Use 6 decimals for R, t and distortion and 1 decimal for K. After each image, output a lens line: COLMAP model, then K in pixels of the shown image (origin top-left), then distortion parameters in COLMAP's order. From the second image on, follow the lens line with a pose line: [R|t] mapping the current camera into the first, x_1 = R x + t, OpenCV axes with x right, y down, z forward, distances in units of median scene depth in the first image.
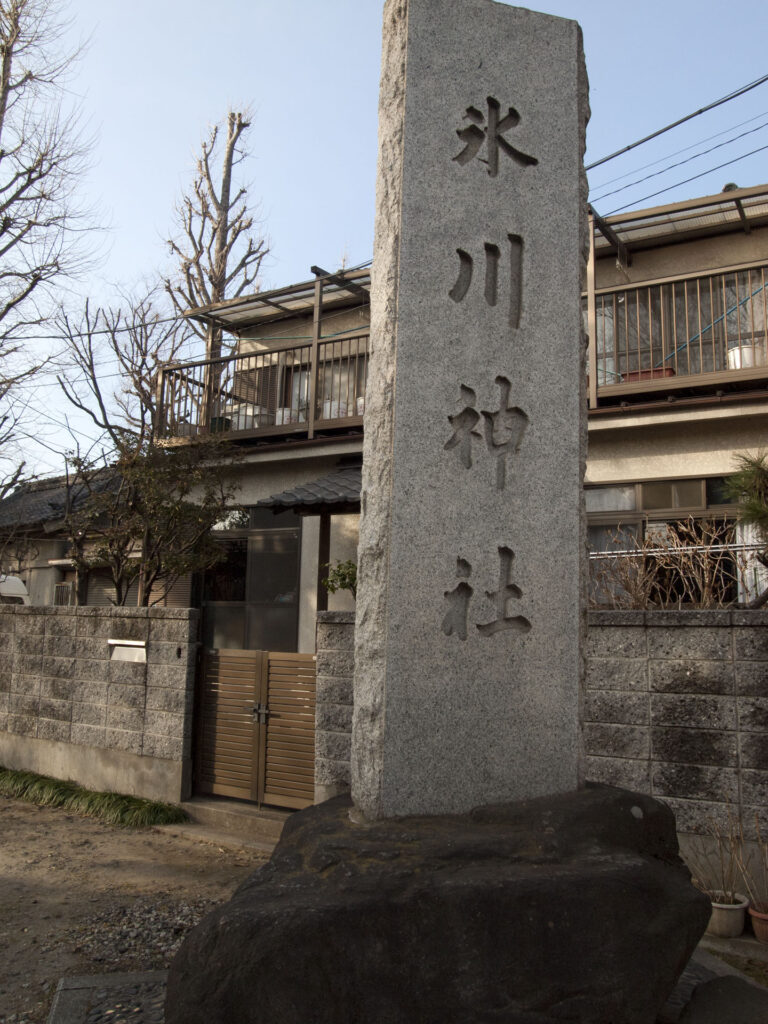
lens RADIAL K [[825.6, 0, 382.4], [0, 825.6, 510.5], [0, 0, 1]] dist [-0.069673, 0.030204]
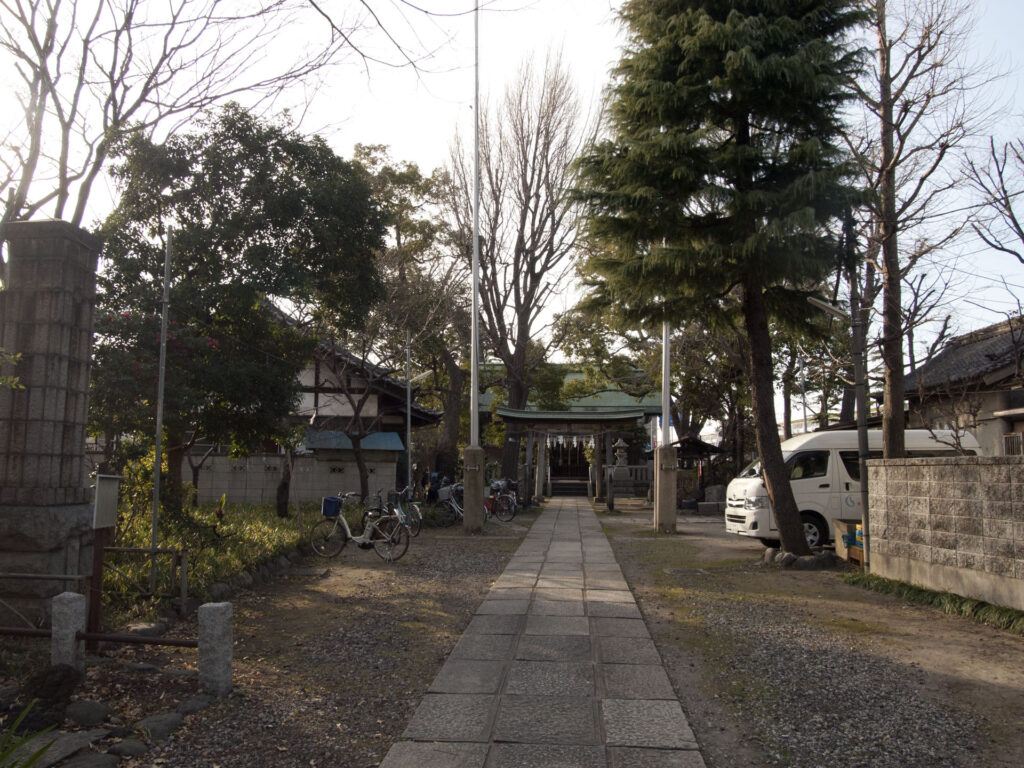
lens RADIAL K [[825.6, 0, 506.3], [0, 825.6, 384.0], [0, 0, 1]] dist [-0.069673, 0.030204]
pose [[0.601856, -0.108005, -0.791268, 0.024529], [0.124052, 0.991430, -0.040969, -0.009453], [0.788911, -0.073501, 0.610096, -0.099730]]
